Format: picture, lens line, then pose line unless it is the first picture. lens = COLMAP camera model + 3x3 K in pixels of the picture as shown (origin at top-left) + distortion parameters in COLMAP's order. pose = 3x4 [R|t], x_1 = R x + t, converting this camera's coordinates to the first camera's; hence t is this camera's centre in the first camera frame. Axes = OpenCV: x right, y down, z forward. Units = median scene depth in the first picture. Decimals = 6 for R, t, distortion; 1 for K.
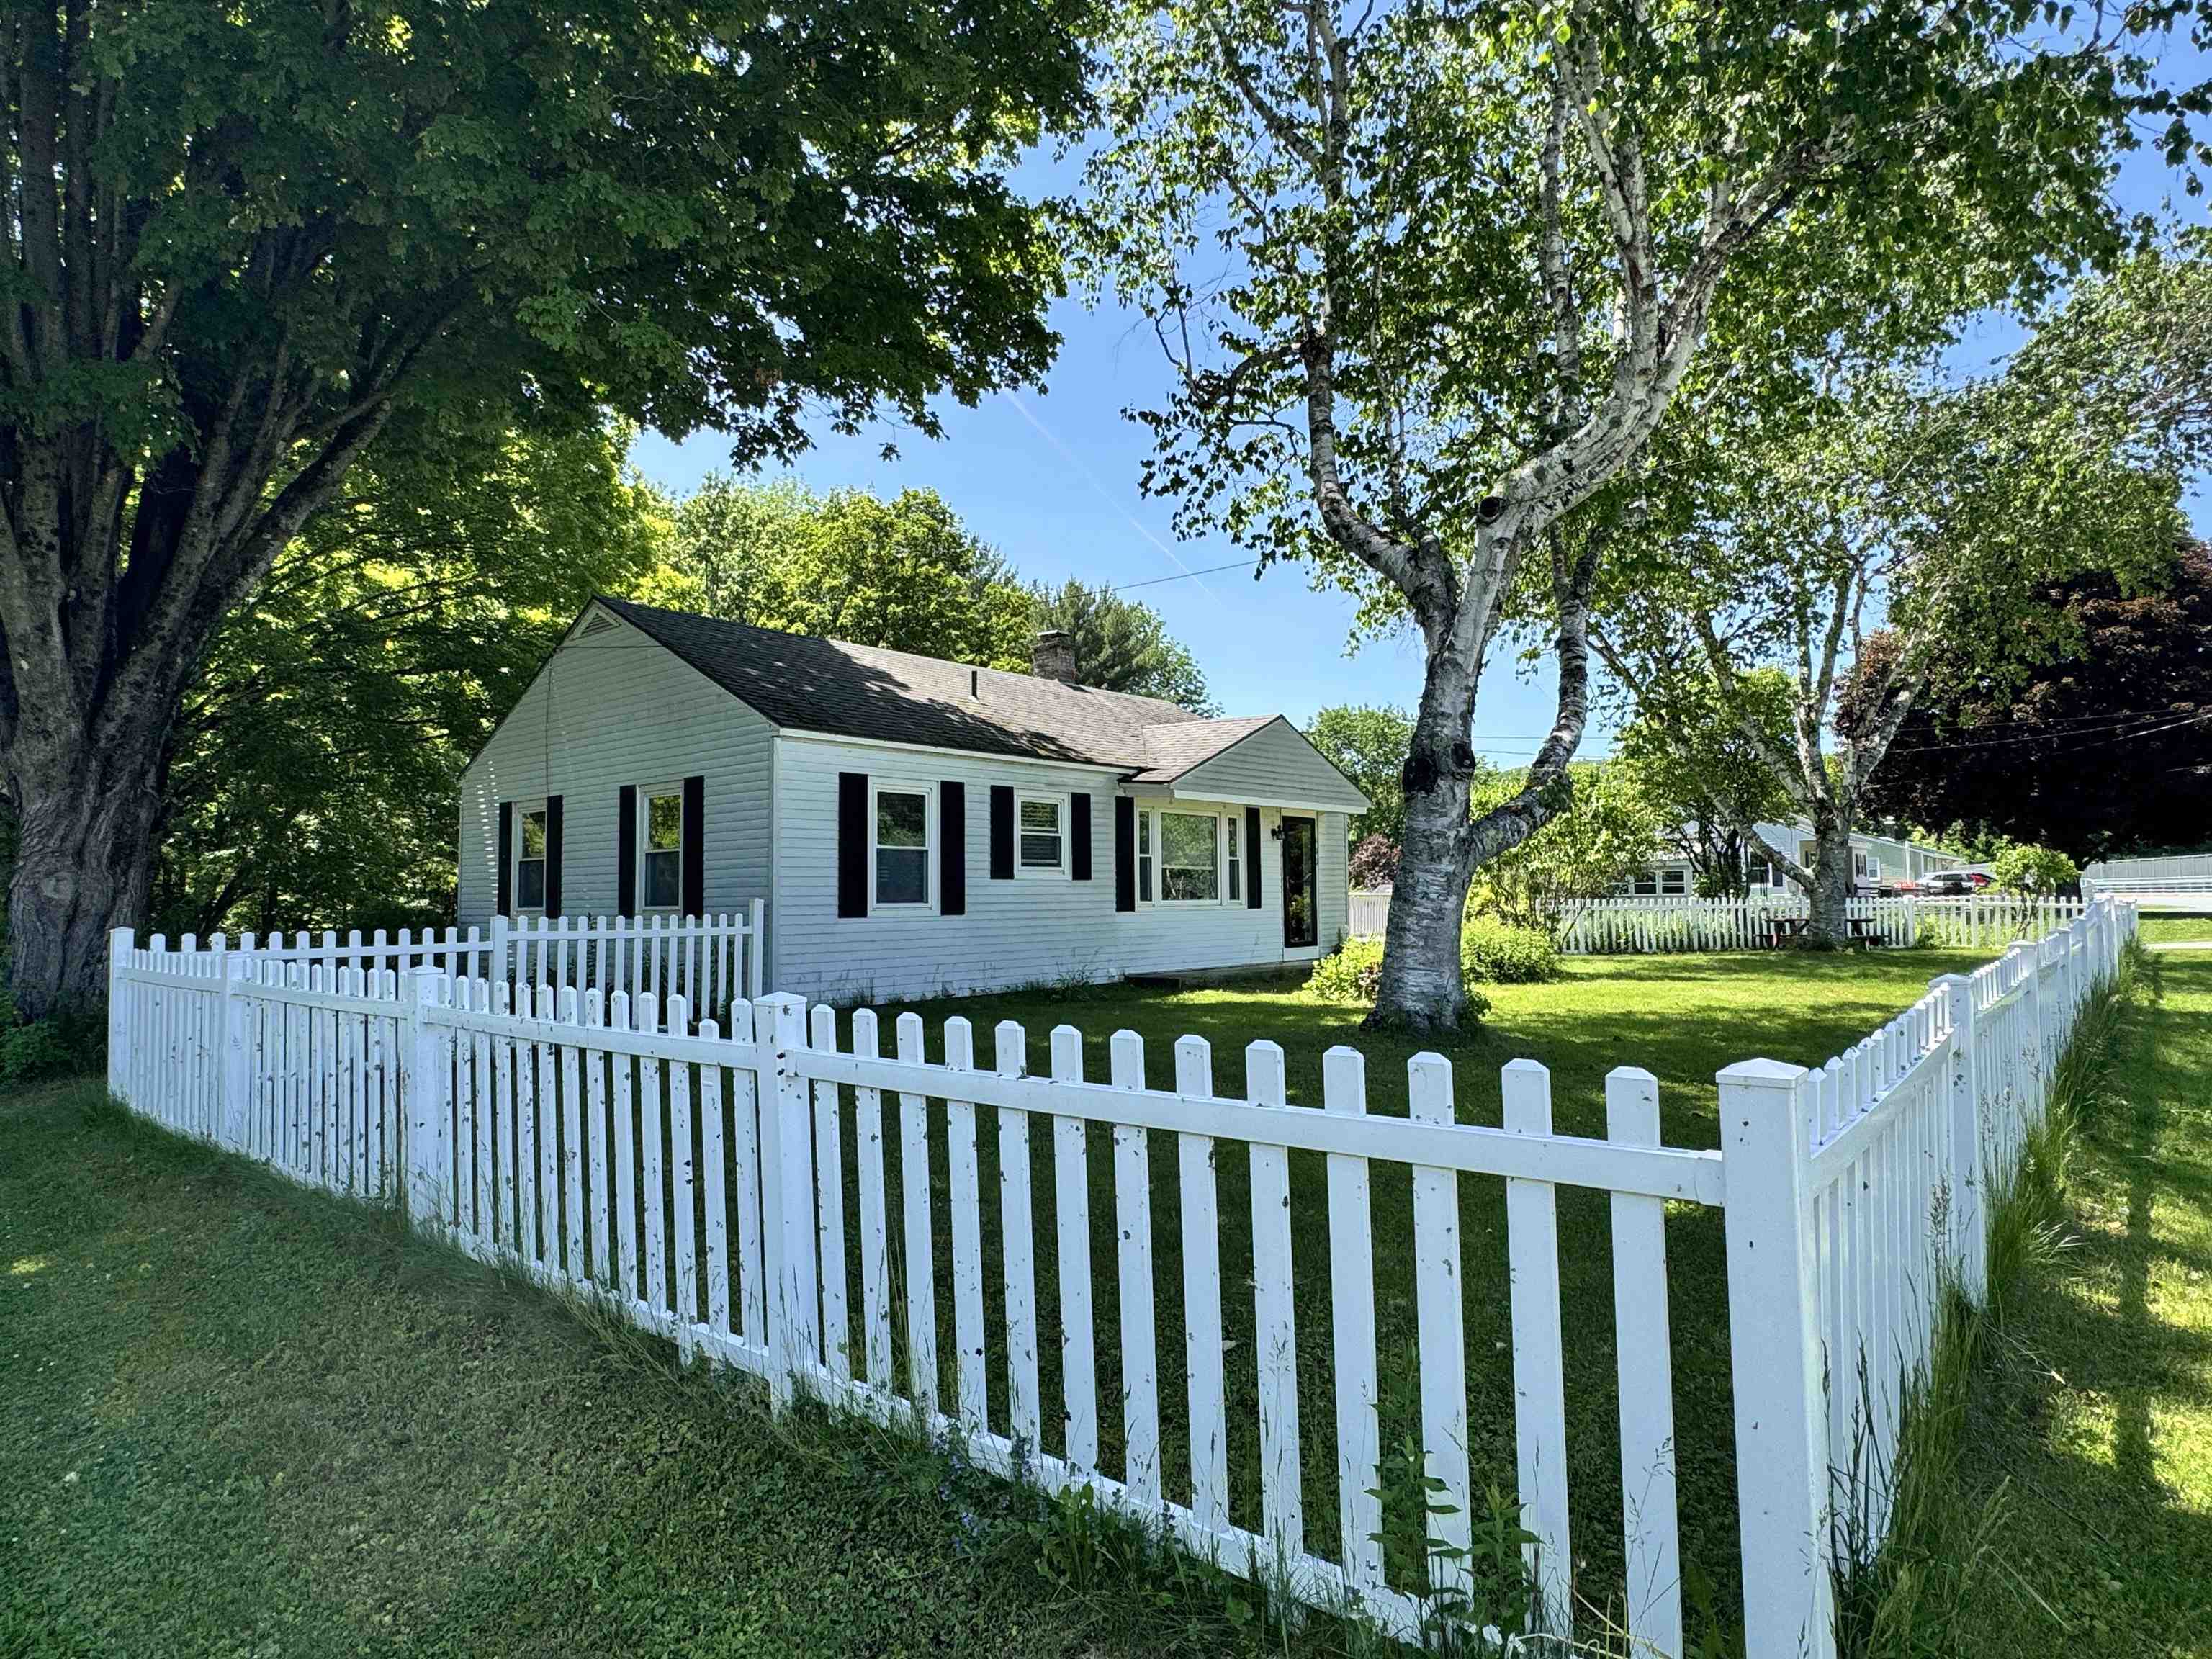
lens RADIAL K [[1223.1, 0, 1106.0], [0, 1223.1, 829.5], [0, 0, 1]] dist [-0.001272, 0.001177]
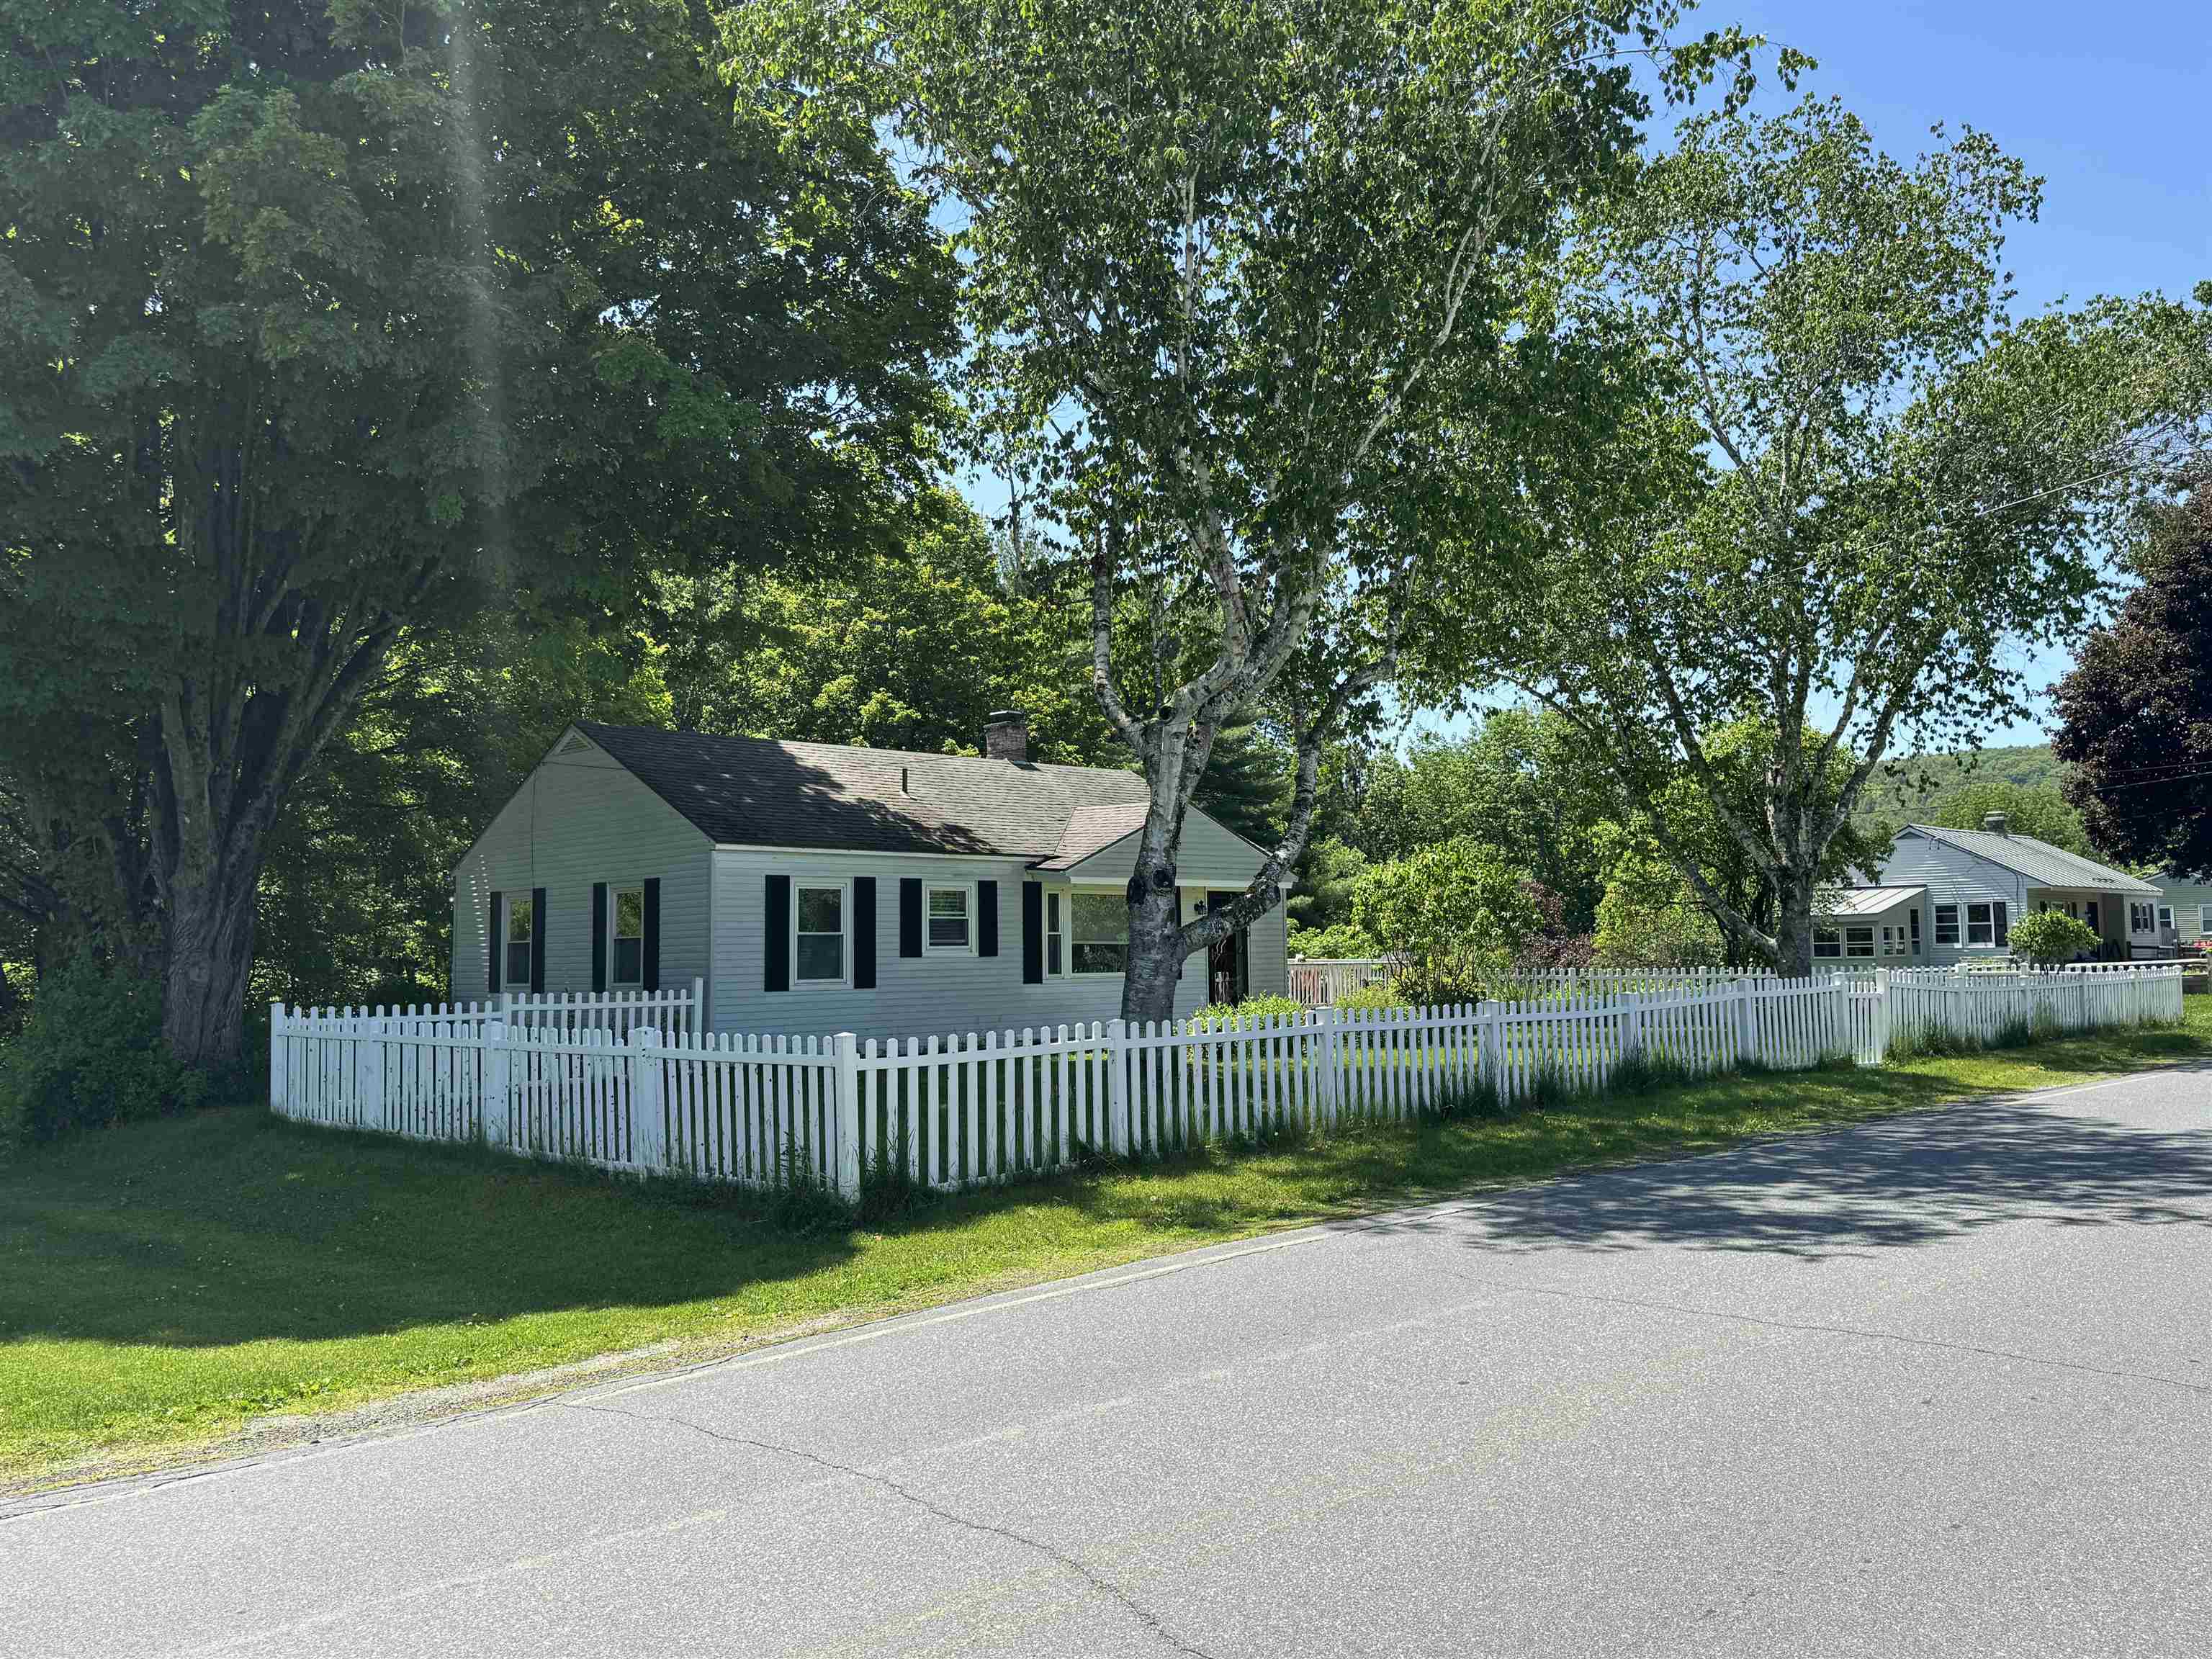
lens RADIAL K [[1742.3, 0, 1106.0], [0, 1742.3, 829.5], [0, 0, 1]] dist [0.213889, -0.475467]
pose [[0.994859, -0.011078, -0.100665, 0.290141], [0.009619, 0.999842, -0.014971, -0.058977], [0.100815, 0.013925, 0.994808, -0.704853]]
